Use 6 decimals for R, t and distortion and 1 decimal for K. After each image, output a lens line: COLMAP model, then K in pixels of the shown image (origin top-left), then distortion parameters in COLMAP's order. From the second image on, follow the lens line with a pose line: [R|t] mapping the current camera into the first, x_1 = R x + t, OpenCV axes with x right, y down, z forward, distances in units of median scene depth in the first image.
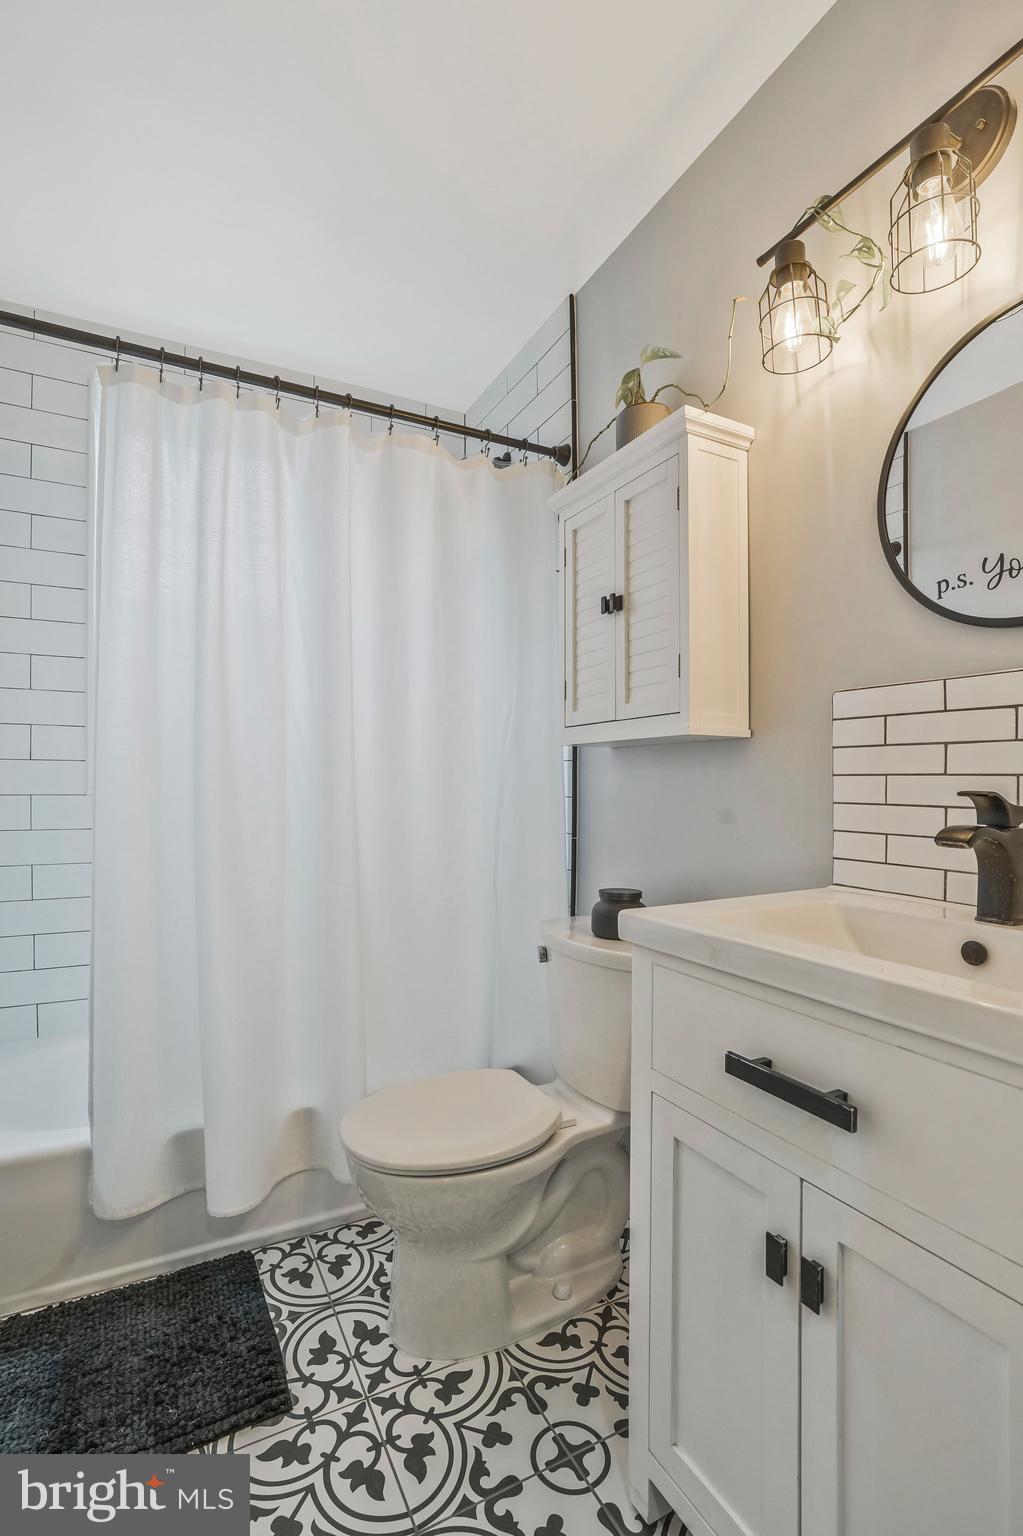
lens RADIAL K [[719.8, 0, 515.2], [0, 719.8, 774.7], [0, 0, 1]] dist [-0.056182, 0.021859]
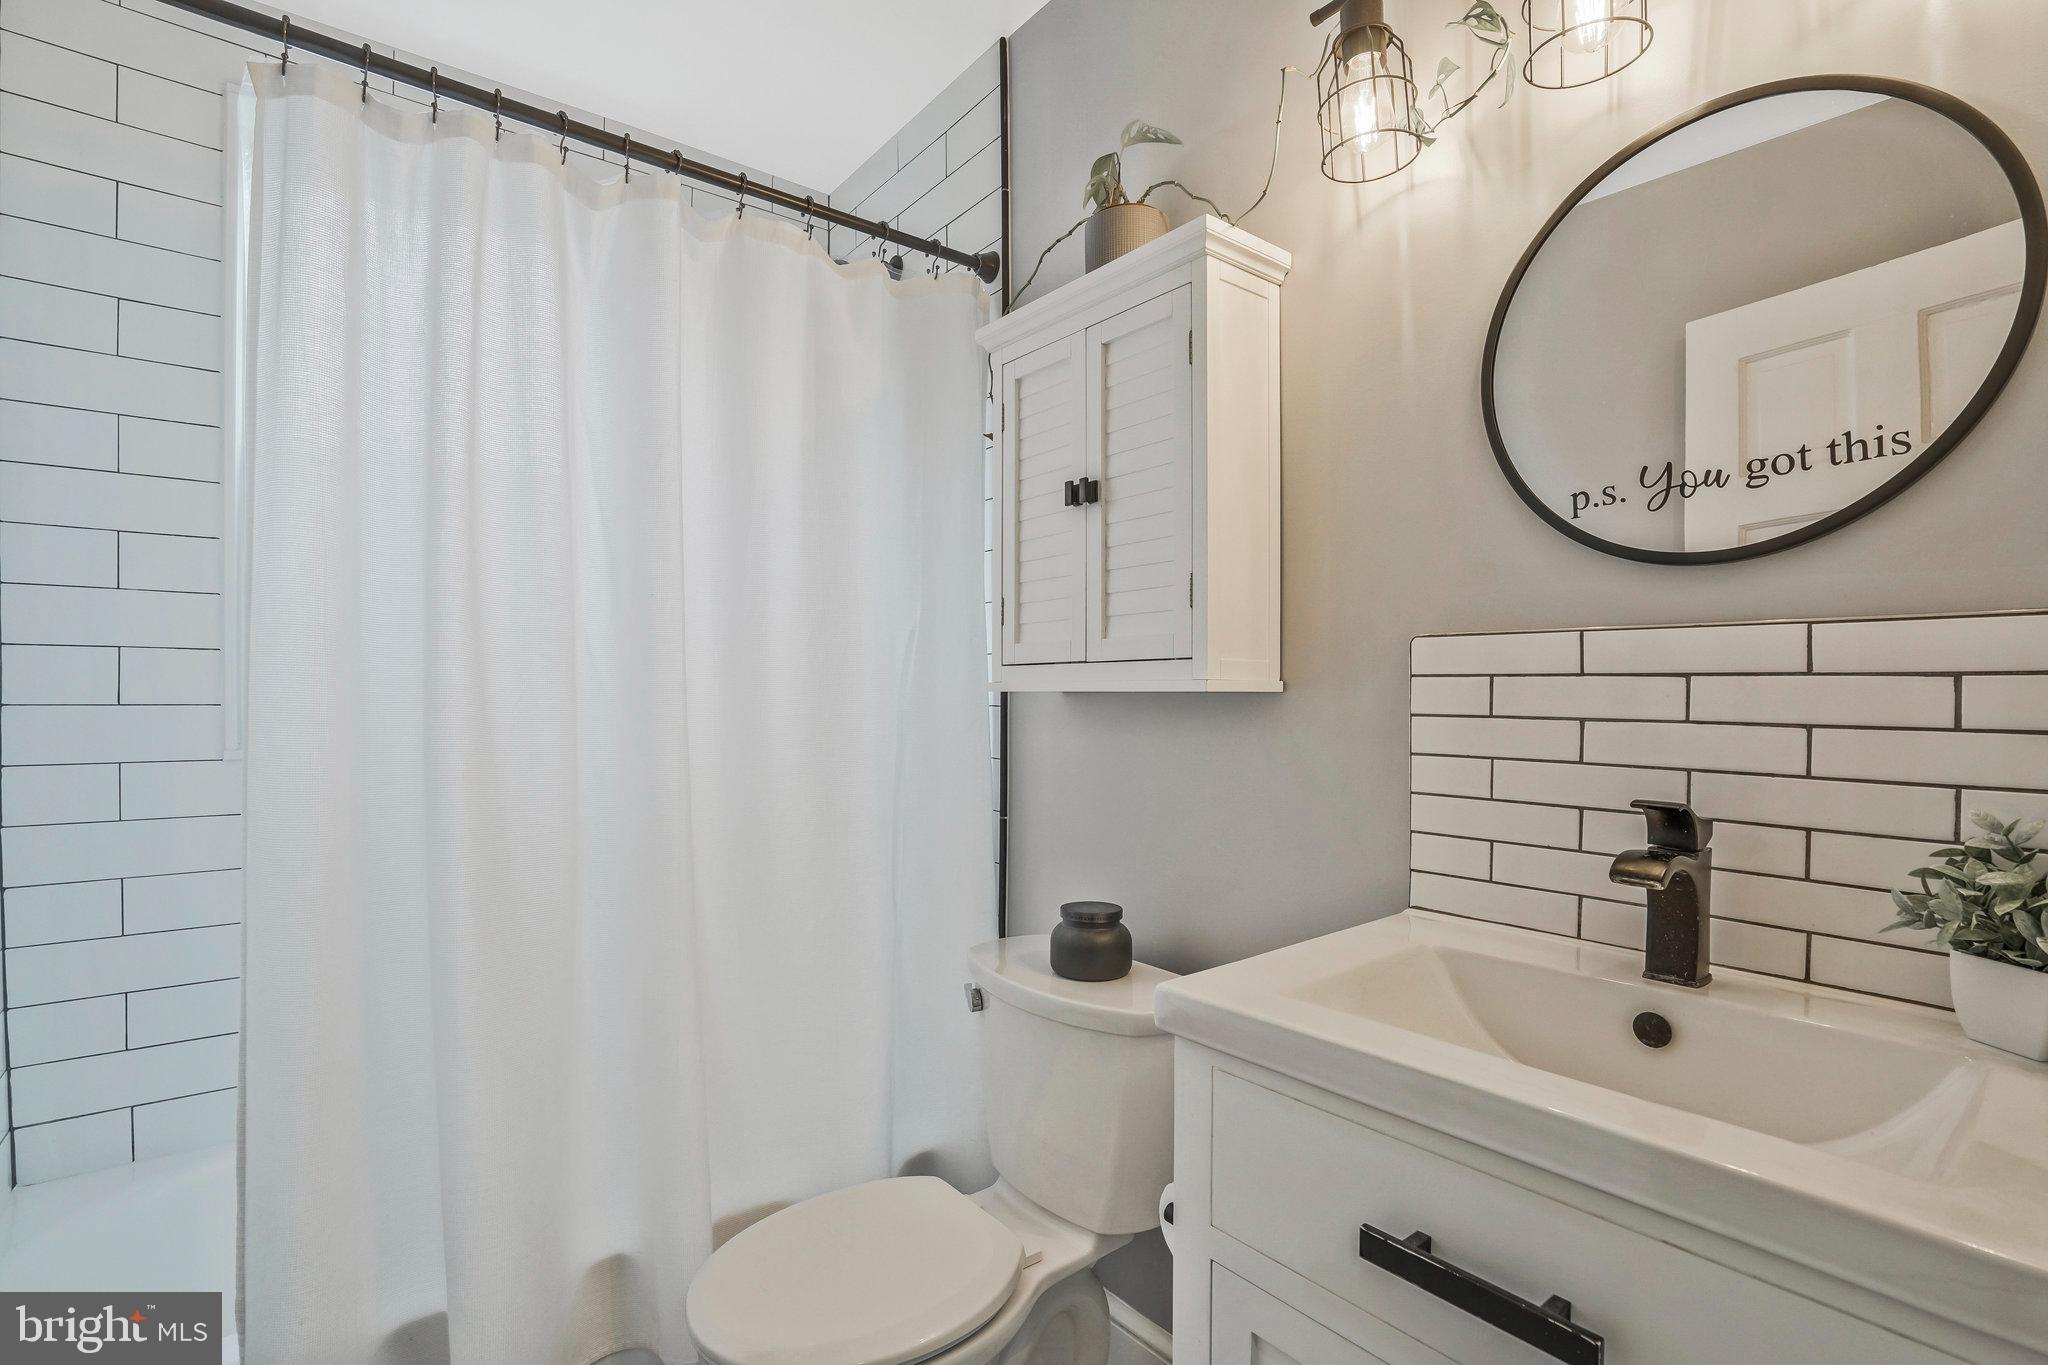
lens RADIAL K [[959.8, 0, 1026.4], [0, 959.8, 691.4], [0, 0, 1]] dist [-0.056182, 0.021859]
pose [[0.984818, 0.001287, 0.173588, -0.084039], [-0.002243, 0.999983, 0.005316, -0.056534], [-0.173578, -0.005625, 0.984804, 0.111529]]
